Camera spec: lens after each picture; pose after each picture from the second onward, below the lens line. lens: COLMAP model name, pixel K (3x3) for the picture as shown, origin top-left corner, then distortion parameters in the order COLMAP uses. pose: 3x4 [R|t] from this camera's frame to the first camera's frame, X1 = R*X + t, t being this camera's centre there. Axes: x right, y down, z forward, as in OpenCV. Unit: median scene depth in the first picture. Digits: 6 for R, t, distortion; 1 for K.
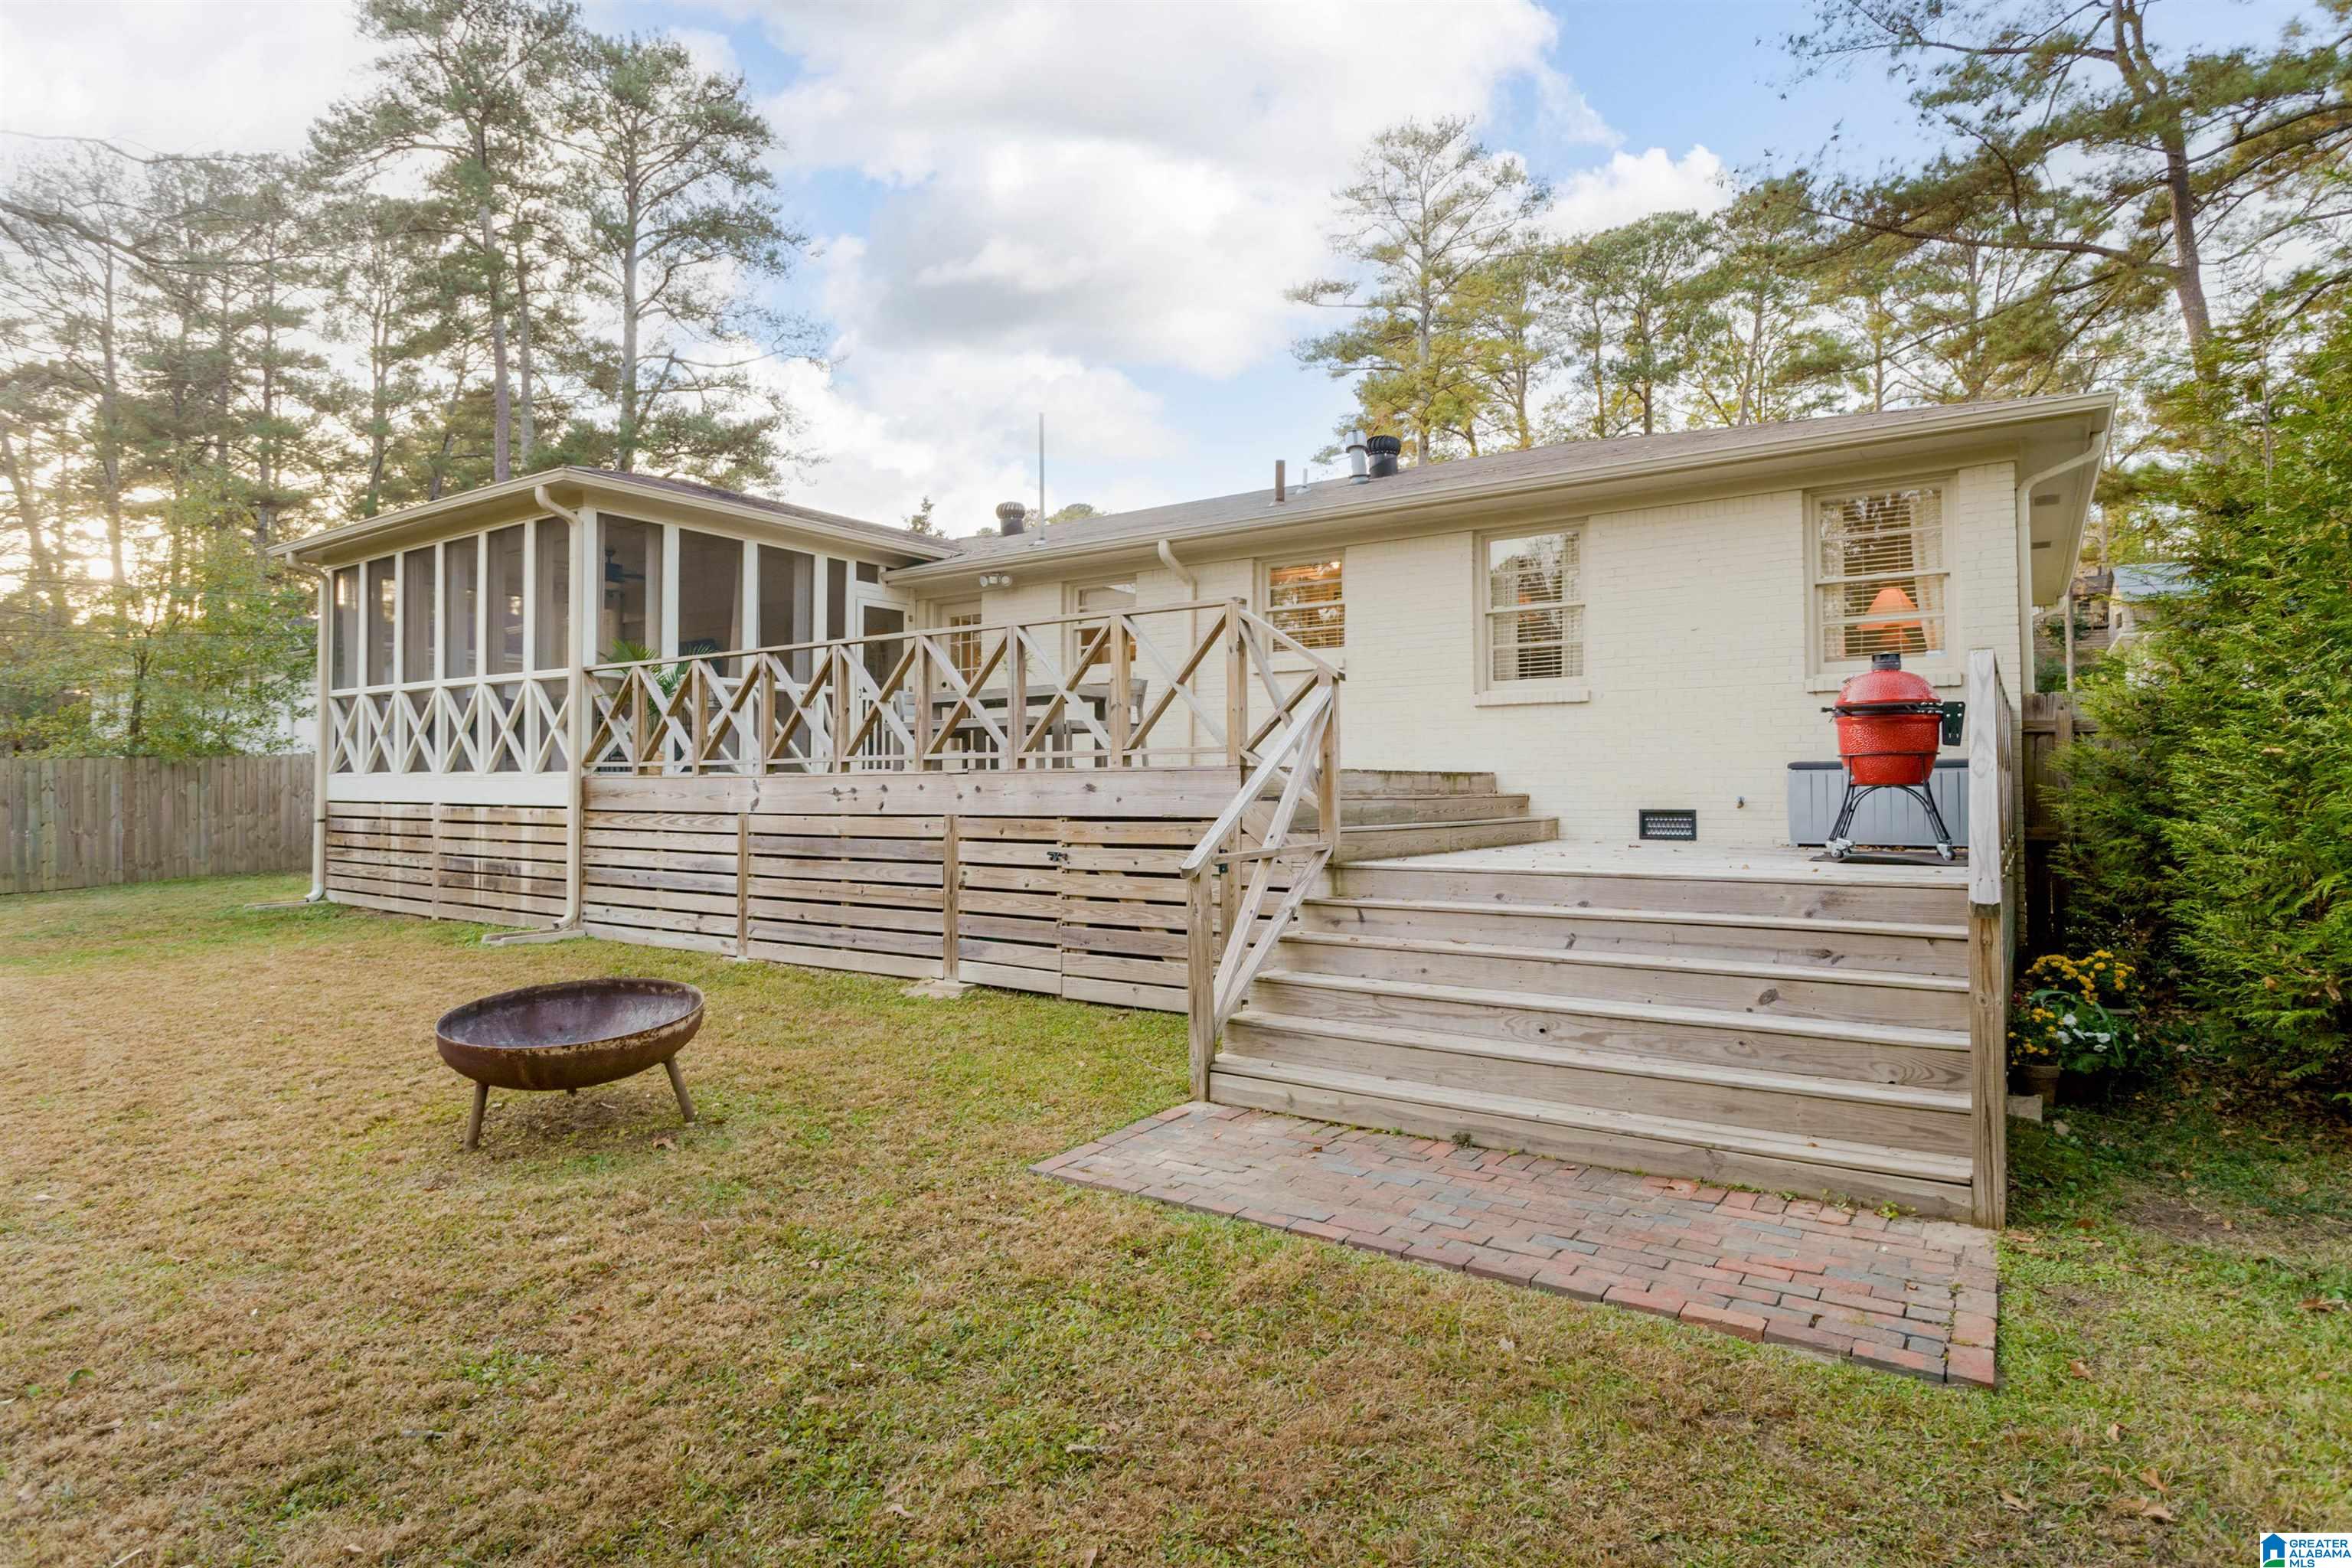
lens RADIAL K [[1239.7, 0, 1167.3], [0, 1239.7, 749.8], [0, 0, 1]] dist [0.005100, 0.000311]
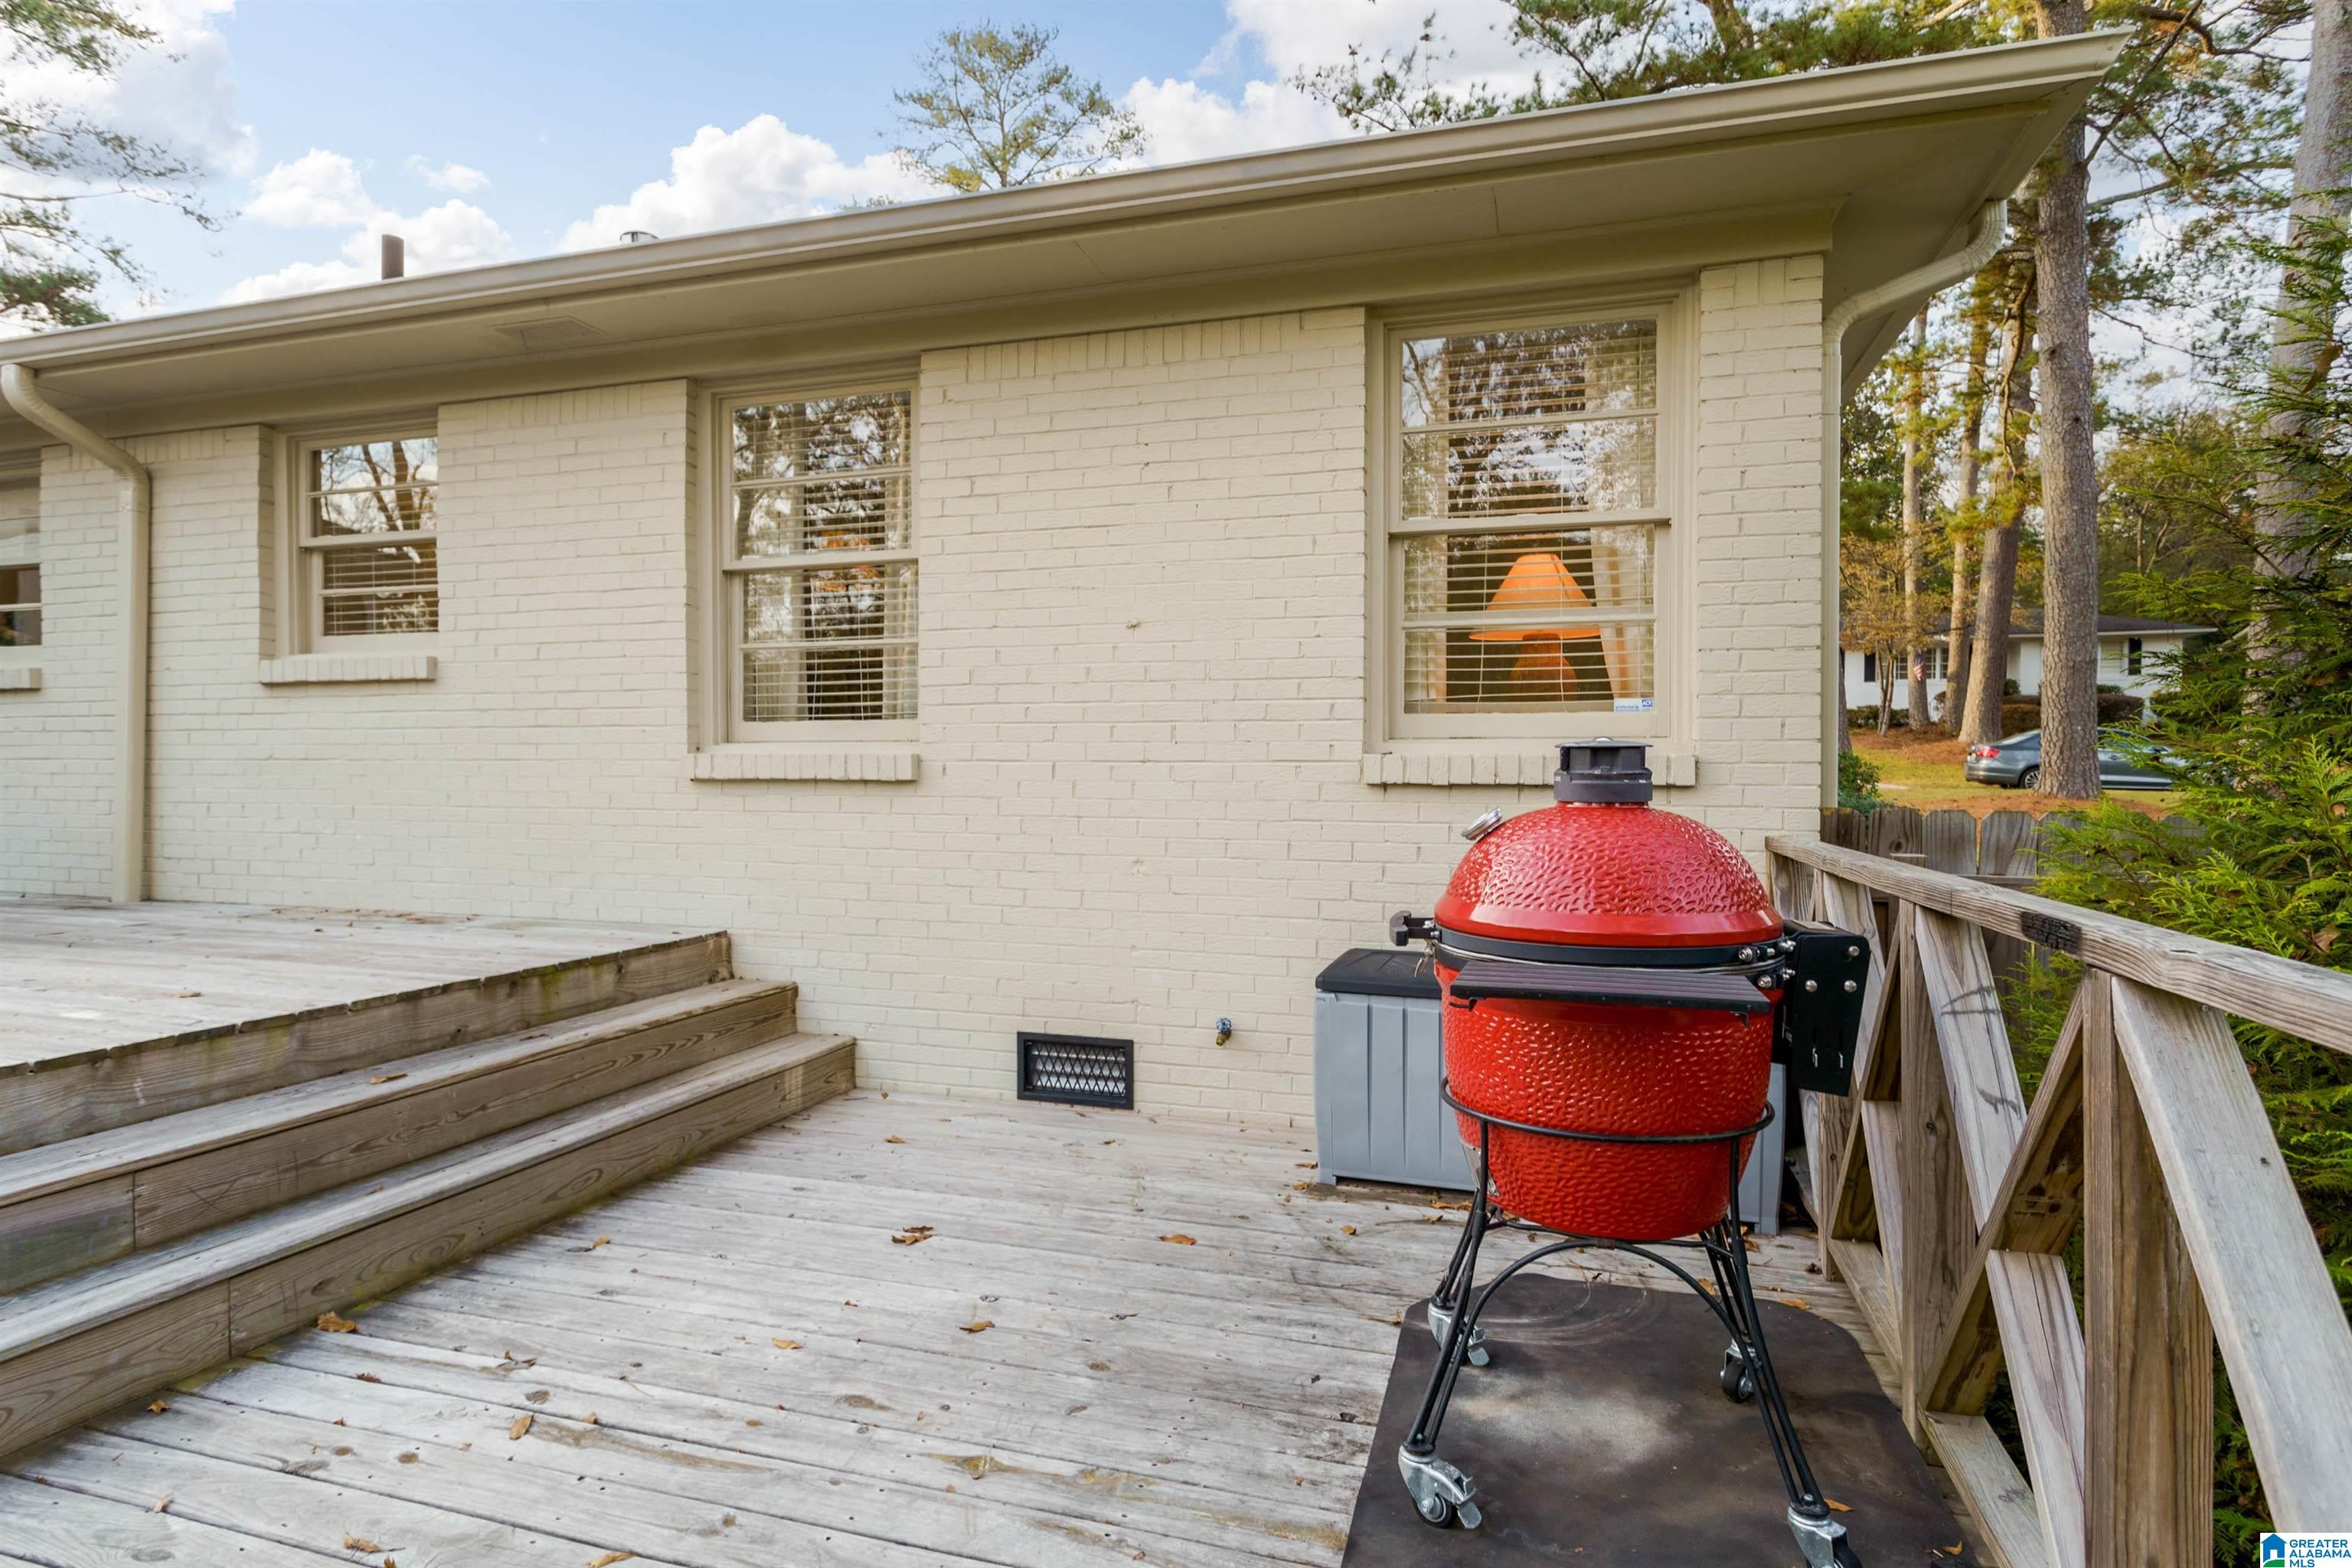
lens RADIAL K [[1239.7, 0, 1167.3], [0, 1239.7, 749.8], [0, 0, 1]] dist [0.005100, 0.000311]
pose [[0.954923, 0.011562, 0.296627, 0.261362], [-0.016416, 0.999769, 0.013877, -0.051060], [-0.296398, -0.018121, 0.954892, 0.496010]]
